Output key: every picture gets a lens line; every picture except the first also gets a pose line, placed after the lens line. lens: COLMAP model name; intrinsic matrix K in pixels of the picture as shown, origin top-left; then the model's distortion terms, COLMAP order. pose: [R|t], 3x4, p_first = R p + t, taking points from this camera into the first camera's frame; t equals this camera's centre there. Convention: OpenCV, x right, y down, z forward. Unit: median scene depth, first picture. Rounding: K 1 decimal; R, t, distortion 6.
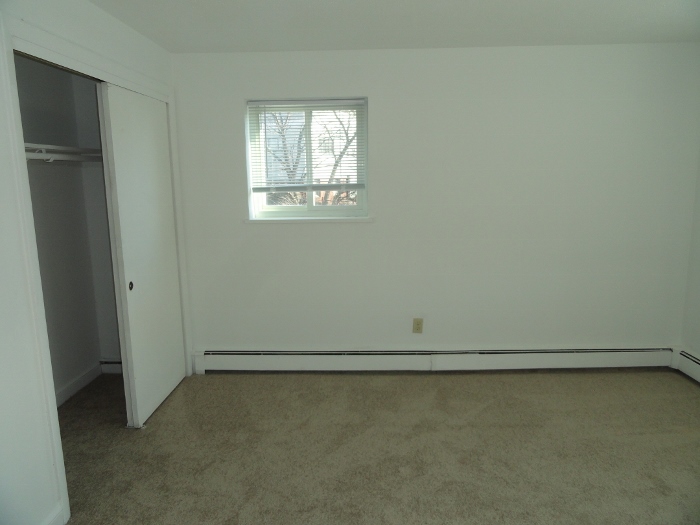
lens RADIAL K [[535.1, 0, 350.0], [0, 535.1, 262.5], [0, 0, 1]] dist [0.000907, 0.000993]
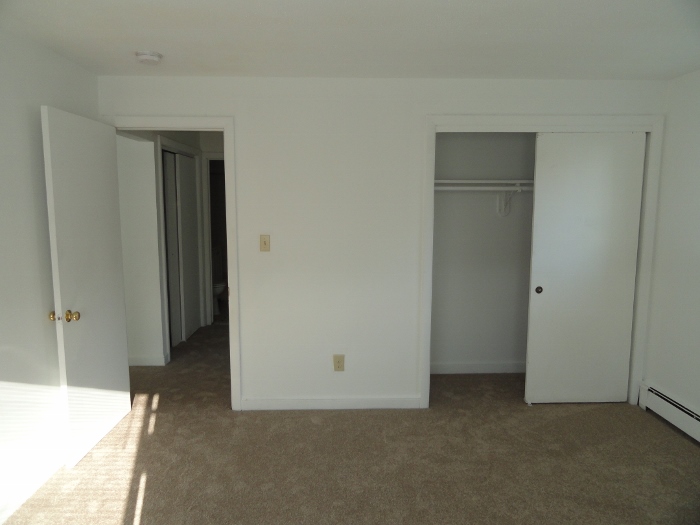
lens RADIAL K [[511.8, 0, 350.0], [0, 511.8, 262.5], [0, 0, 1]] dist [0.004438, 0.008588]
pose [[0.050581, 0.136155, -0.989396, 0.756345], [-0.197623, 0.972440, 0.123718, -0.080827], [0.978972, 0.189269, 0.076094, 0.462343]]
